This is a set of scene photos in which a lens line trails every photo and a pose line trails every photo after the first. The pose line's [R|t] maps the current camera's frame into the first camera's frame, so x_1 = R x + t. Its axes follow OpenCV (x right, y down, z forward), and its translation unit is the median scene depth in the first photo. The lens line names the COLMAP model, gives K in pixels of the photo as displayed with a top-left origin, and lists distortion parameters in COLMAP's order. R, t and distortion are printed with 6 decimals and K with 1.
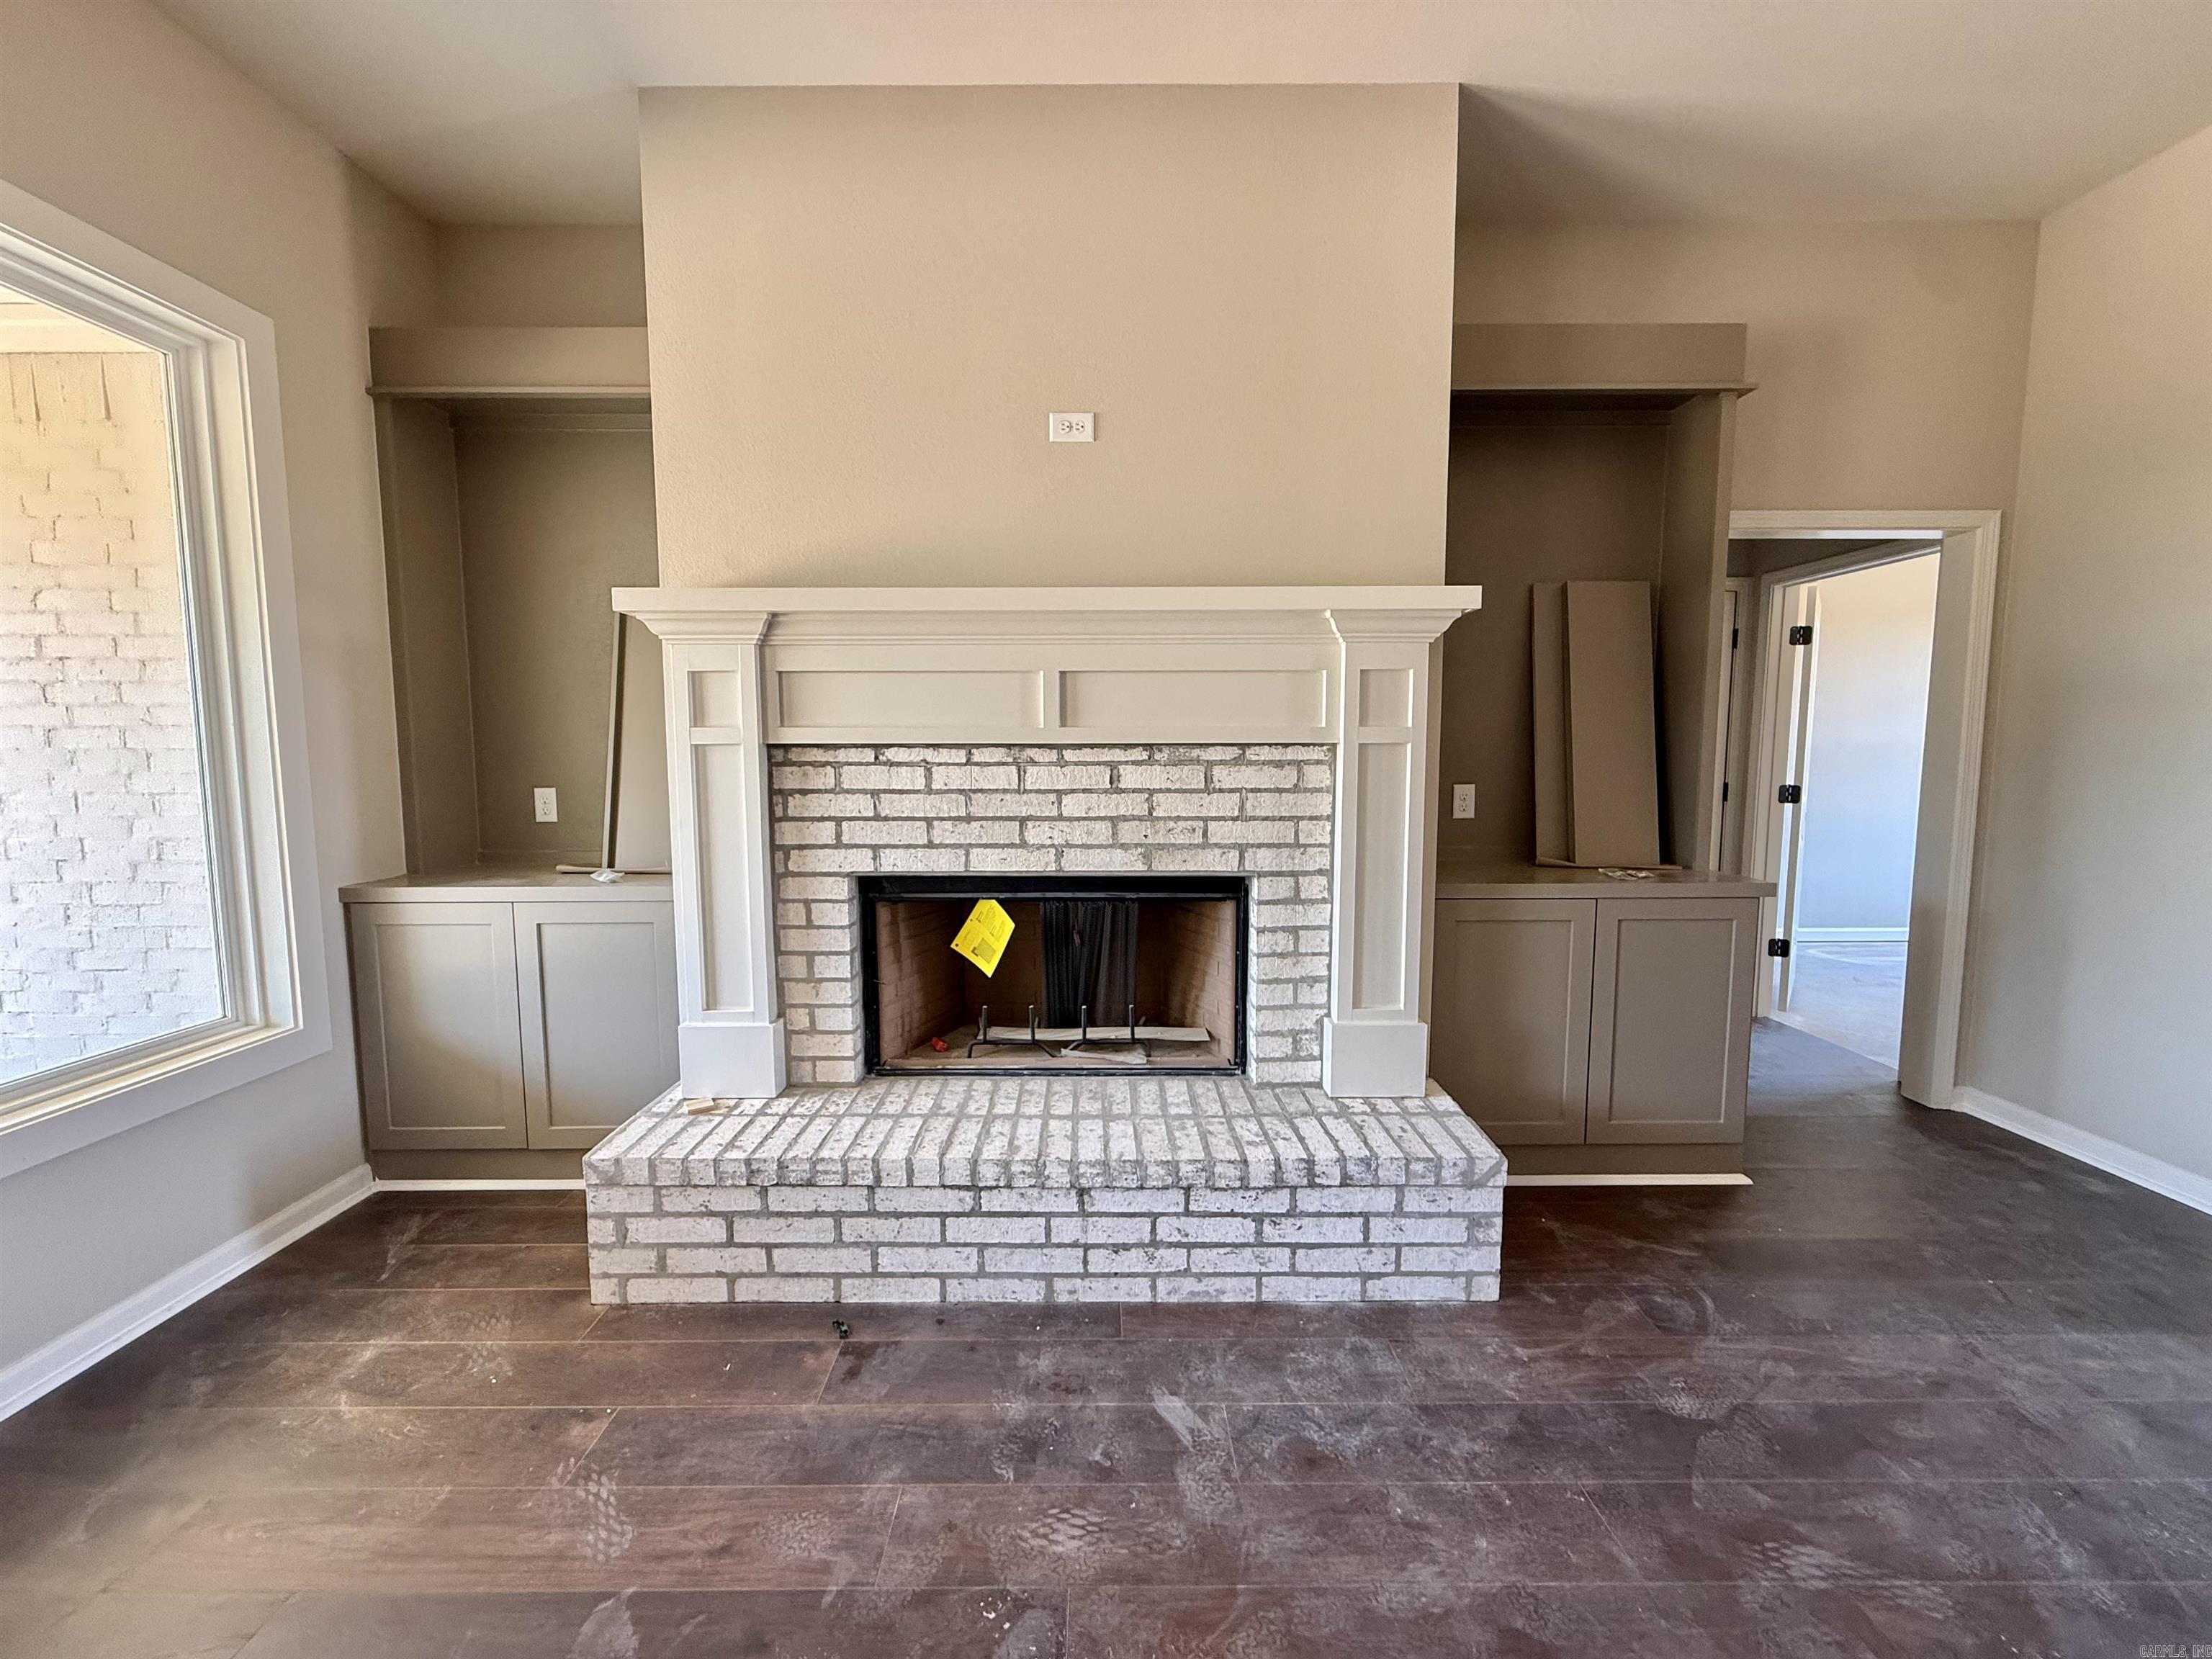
lens RADIAL K [[882.7, 0, 1099.1], [0, 882.7, 827.1], [0, 0, 1]] dist [0.000143, 0.000000]
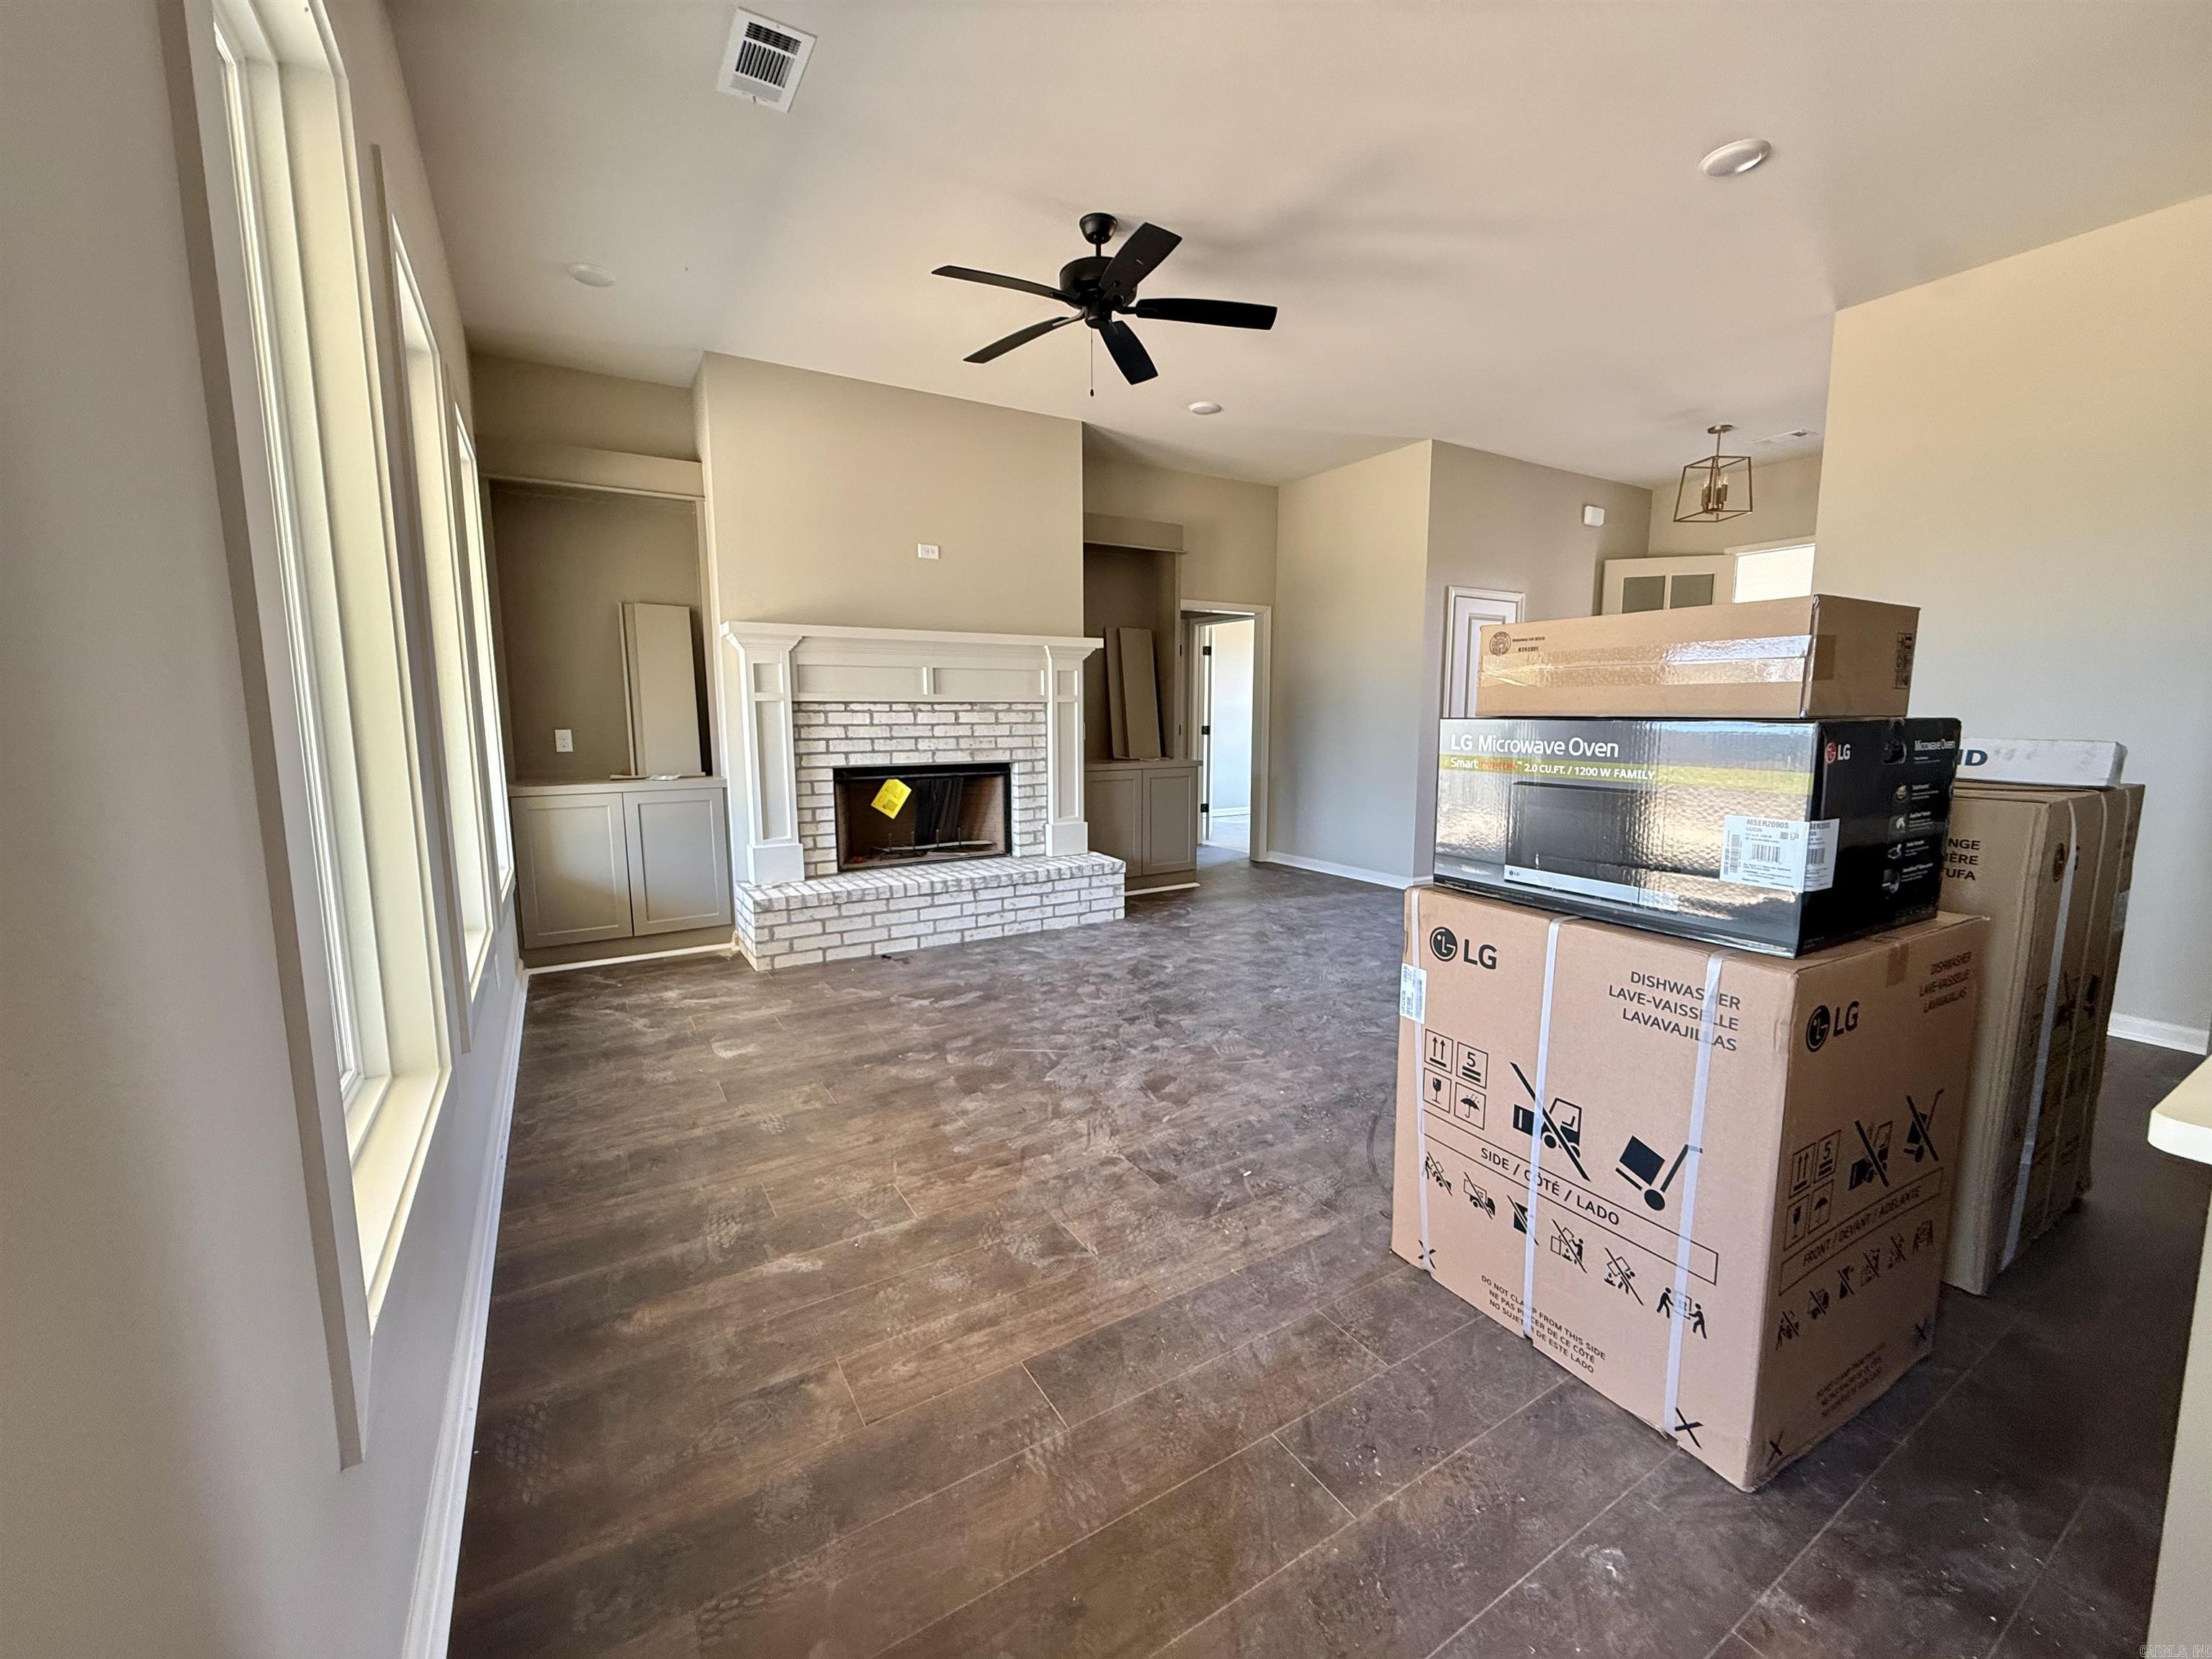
lens RADIAL K [[882.7, 0, 1099.1], [0, 882.7, 827.1], [0, 0, 1]] dist [0.000143, 0.000000]
pose [[0.856277, -0.067449, 0.512095, -0.808720], [0.046615, 0.997483, 0.053435, 0.111445], [-0.514410, -0.021884, 0.857265, -1.036672]]
